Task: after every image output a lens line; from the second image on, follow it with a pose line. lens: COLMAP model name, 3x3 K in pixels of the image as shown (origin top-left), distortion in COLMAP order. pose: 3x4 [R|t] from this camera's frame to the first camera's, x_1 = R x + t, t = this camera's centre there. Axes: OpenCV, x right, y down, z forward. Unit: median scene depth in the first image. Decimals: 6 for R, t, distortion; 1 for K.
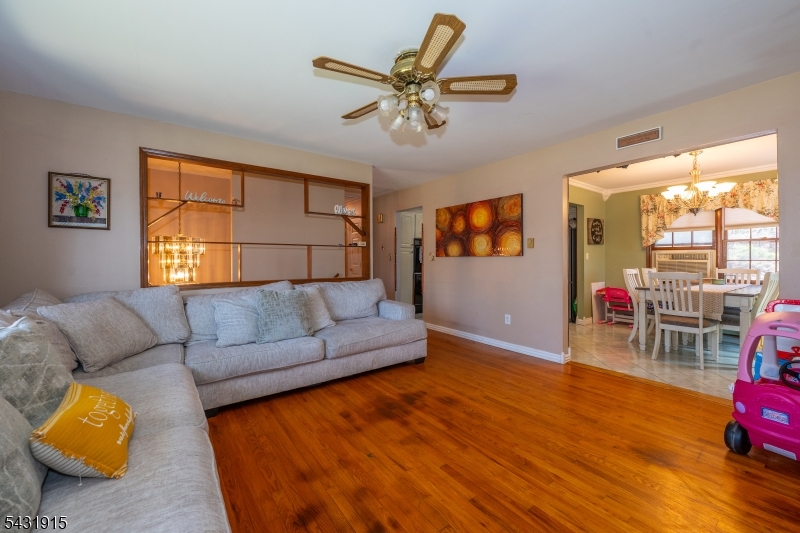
lens RADIAL K [[317.6, 0, 418.0], [0, 317.6, 256.7], [0, 0, 1]] dist [-0.000451, 0.001185]
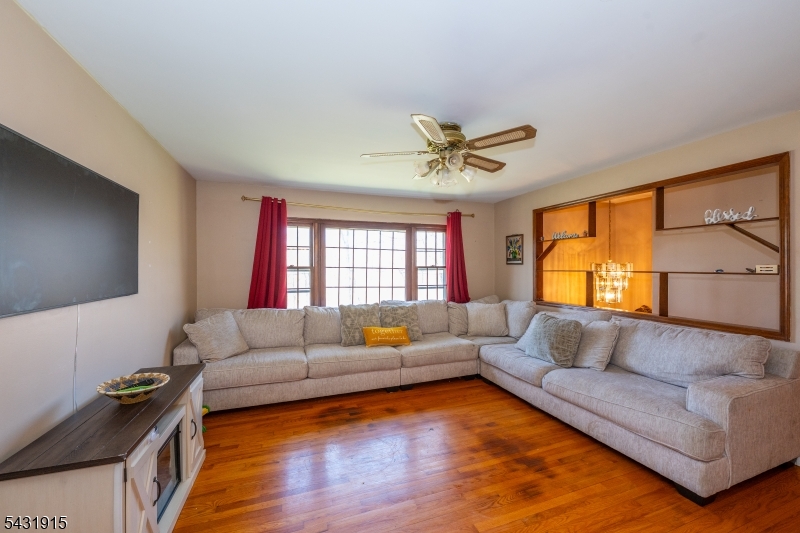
lens RADIAL K [[317.6, 0, 390.9], [0, 317.6, 274.3], [0, 0, 1]] dist [-0.000451, 0.001185]
pose [[-0.326590, 0.029010, -0.944721, 0.884047], [0.008459, 0.999579, 0.027771, -0.087458], [0.945128, 0.001078, -0.326698, 0.912311]]
